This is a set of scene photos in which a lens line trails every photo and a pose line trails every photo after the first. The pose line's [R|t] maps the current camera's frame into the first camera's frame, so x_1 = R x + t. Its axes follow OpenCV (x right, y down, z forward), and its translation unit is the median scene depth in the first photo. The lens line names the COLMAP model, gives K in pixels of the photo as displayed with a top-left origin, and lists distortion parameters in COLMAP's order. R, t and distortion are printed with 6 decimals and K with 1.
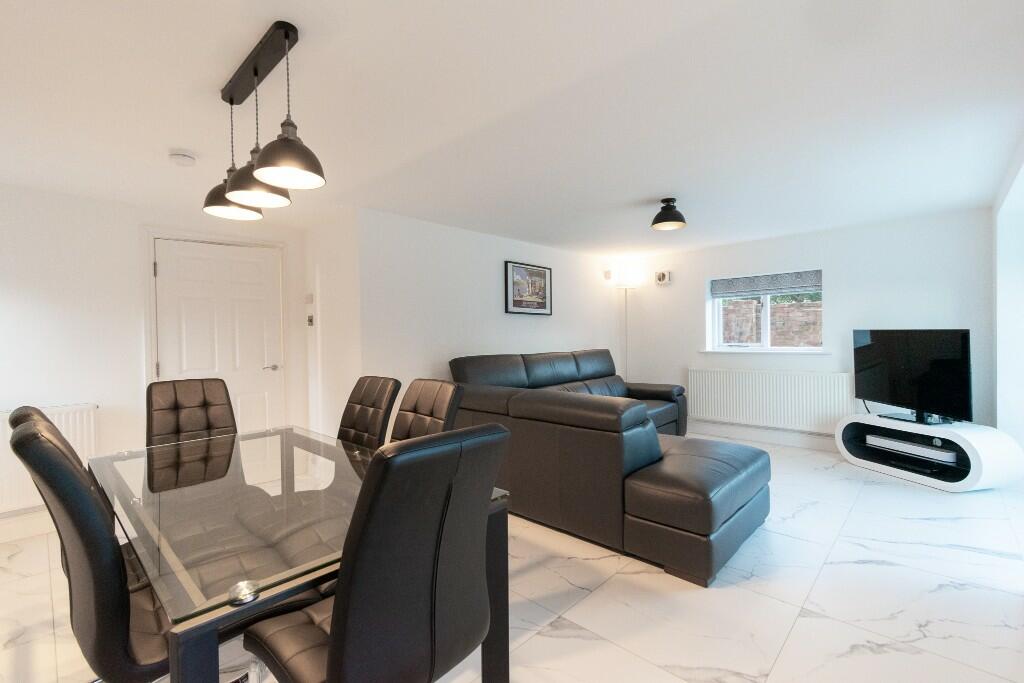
lens RADIAL K [[452.5, 0, 513.0], [0, 452.5, 342.2], [0, 0, 1]] dist [0.001562, -0.000376]
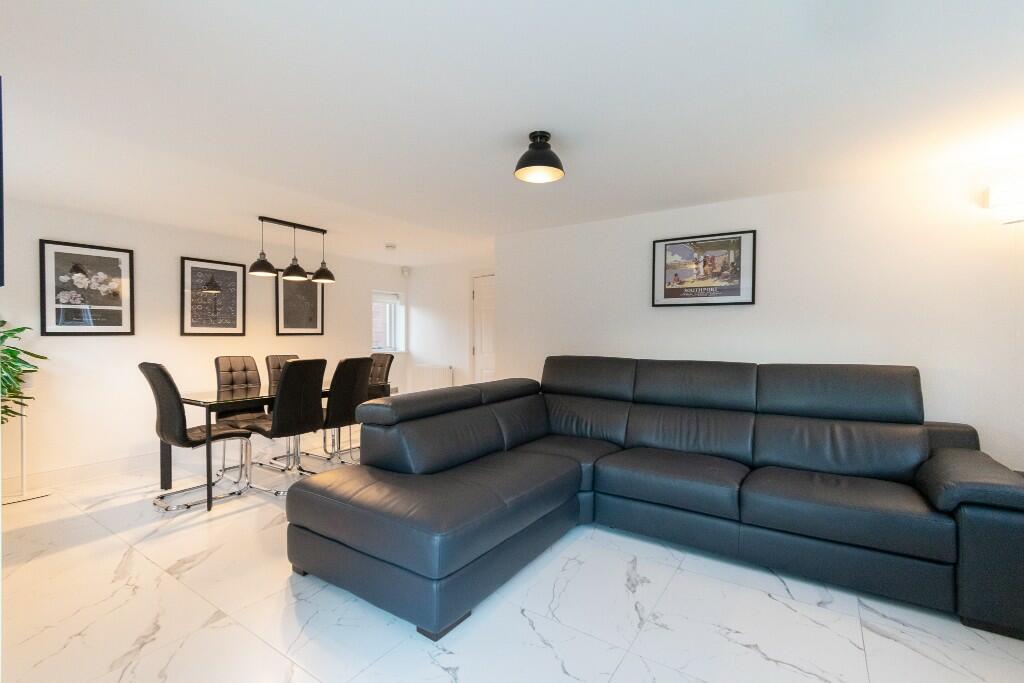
lens RADIAL K [[452.5, 0, 507.9], [0, 452.5, 347.4], [0, 0, 1]] dist [0.001562, -0.000376]
pose [[0.159184, 0.041406, -0.986380, 0.687911], [-0.020567, 0.999042, 0.038618, -0.017594], [0.987035, 0.014140, 0.159883, 0.587996]]
